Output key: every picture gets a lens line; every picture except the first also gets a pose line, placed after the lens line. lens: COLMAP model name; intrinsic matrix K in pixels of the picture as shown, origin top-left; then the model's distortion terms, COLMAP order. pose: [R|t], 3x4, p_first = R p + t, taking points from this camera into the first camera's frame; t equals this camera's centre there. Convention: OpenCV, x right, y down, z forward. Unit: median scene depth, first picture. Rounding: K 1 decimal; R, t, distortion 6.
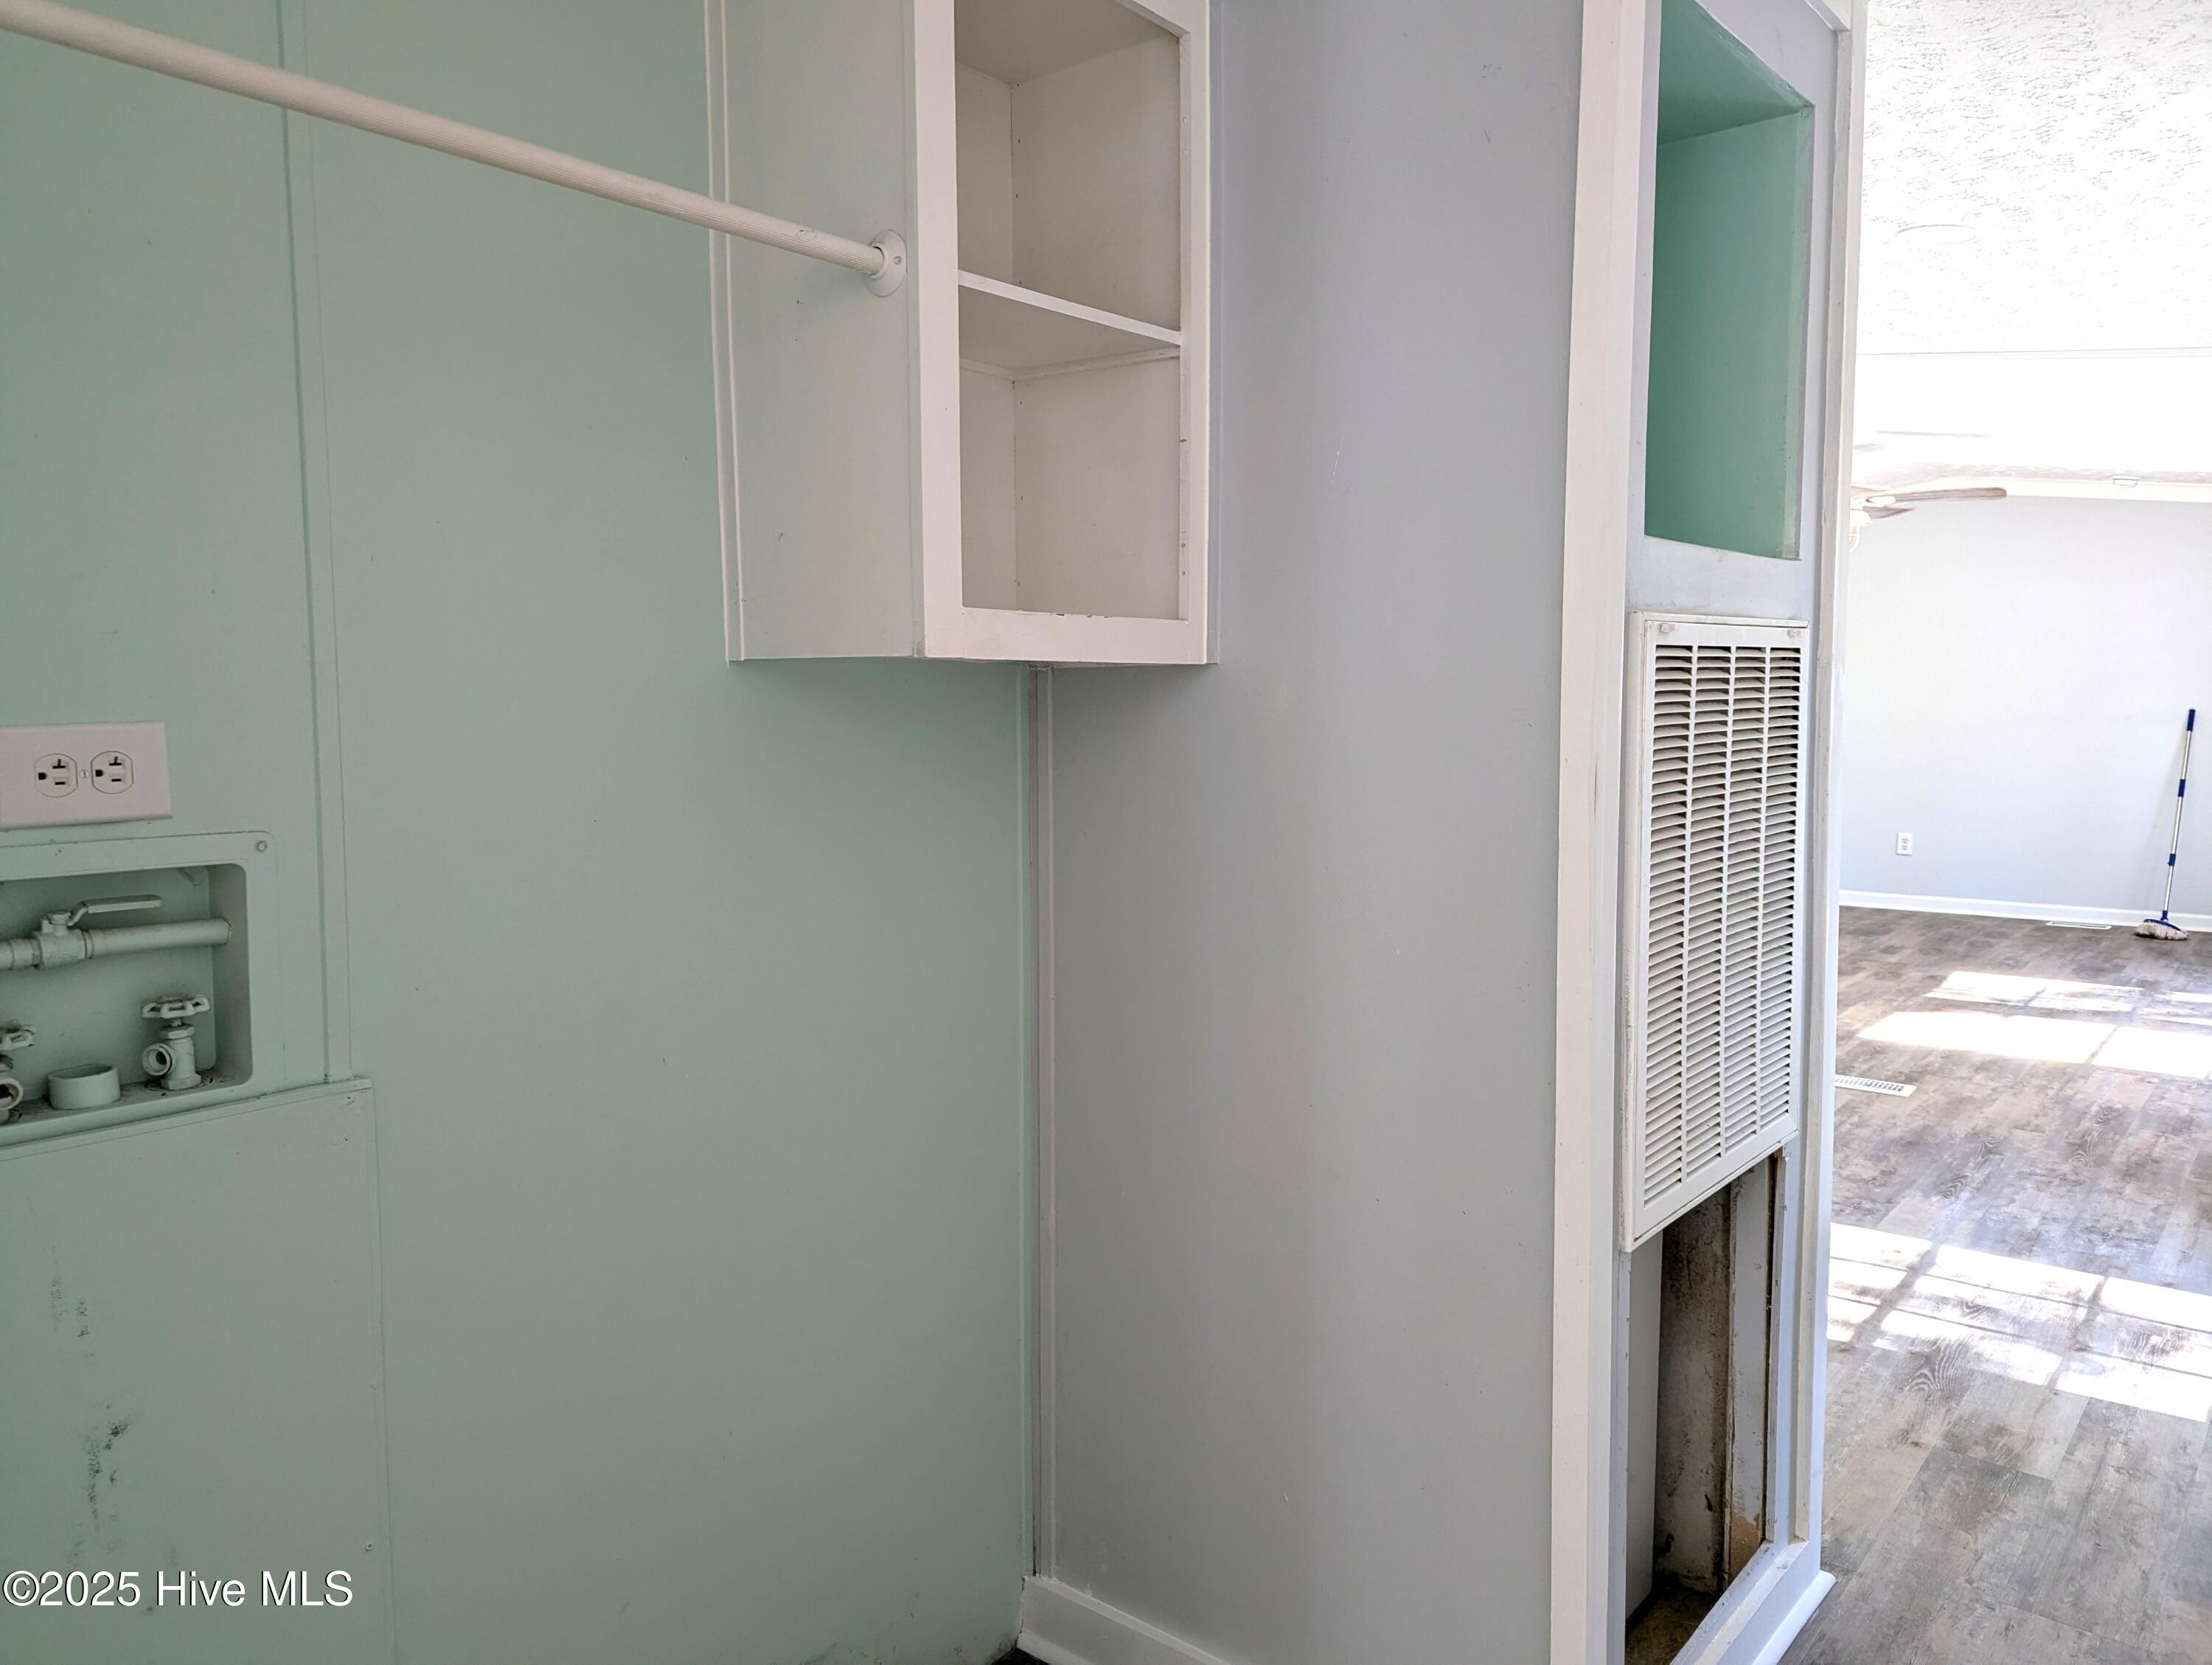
lens RADIAL K [[1550.6, 0, 1106.7], [0, 1550.6, 831.9], [0, 0, 1]] dist [0.033677, -0.004903]
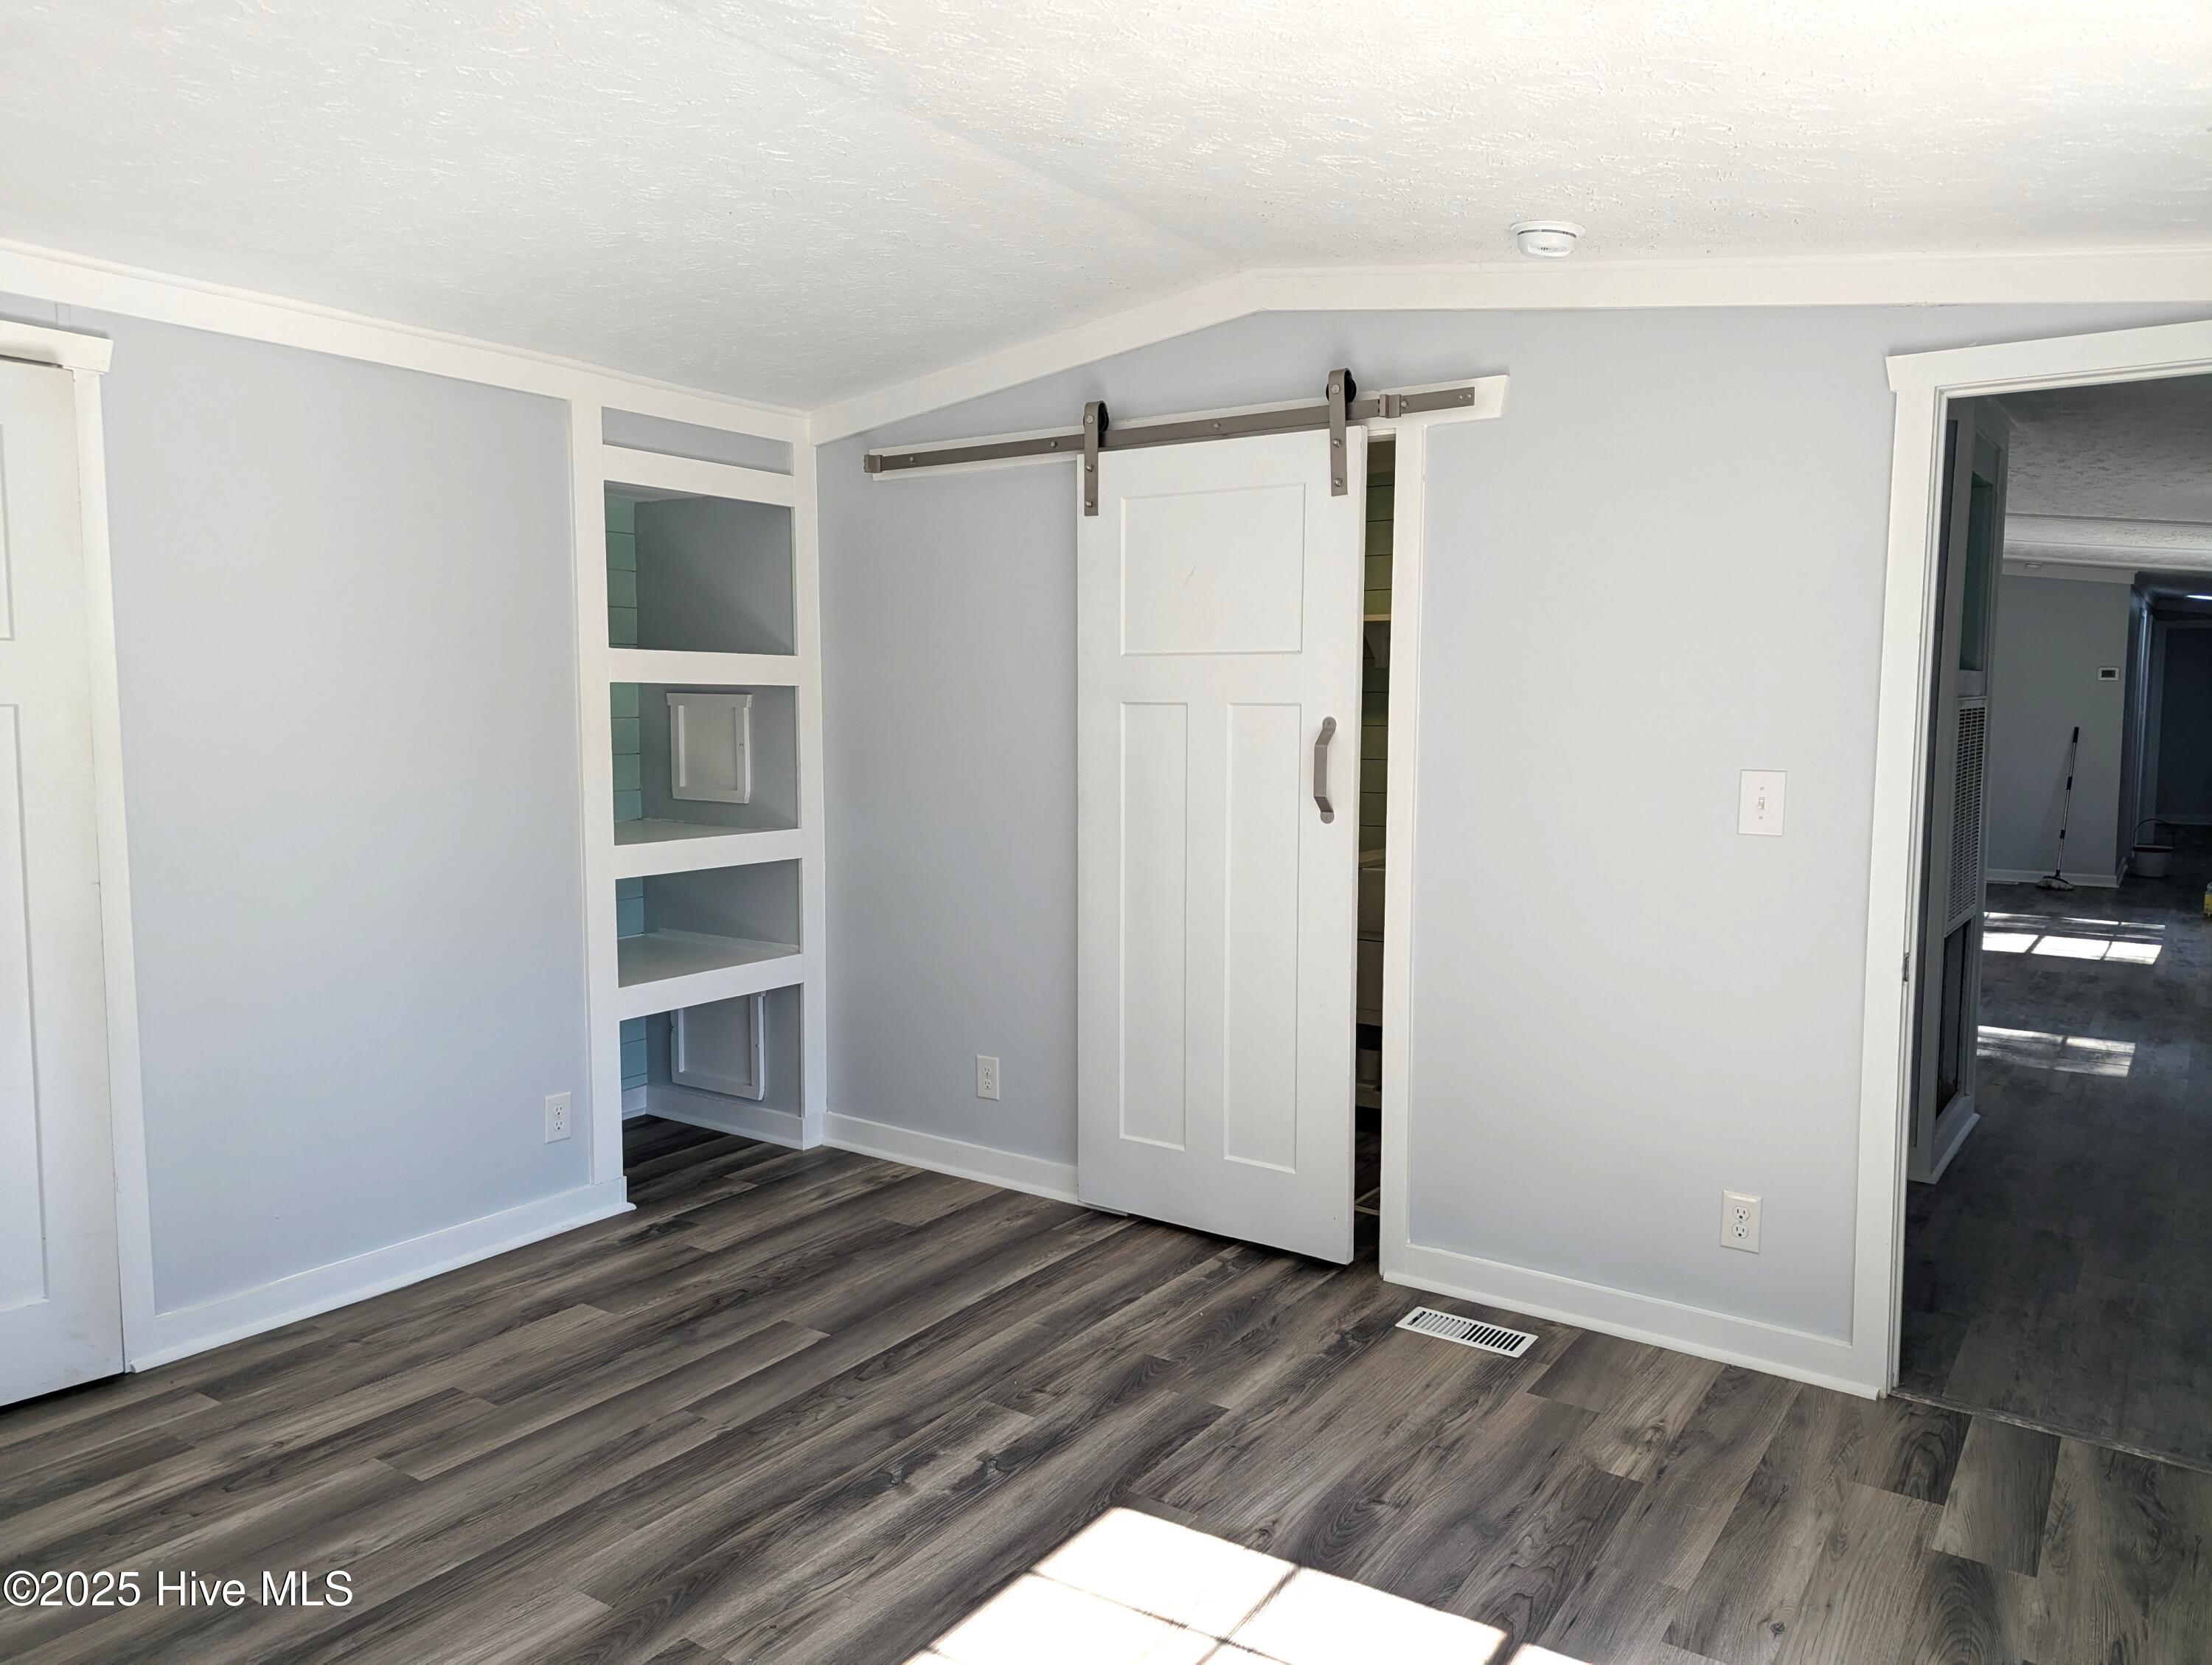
lens RADIAL K [[1550.6, 0, 1098.6], [0, 1550.6, 868.3], [0, 0, 1]] dist [0.033677, -0.004903]
pose [[0.997407, -0.012472, 0.070882, -0.323345], [0.011903, 0.999894, 0.008439, 0.029512], [-0.070980, -0.007573, 0.997449, -0.389826]]
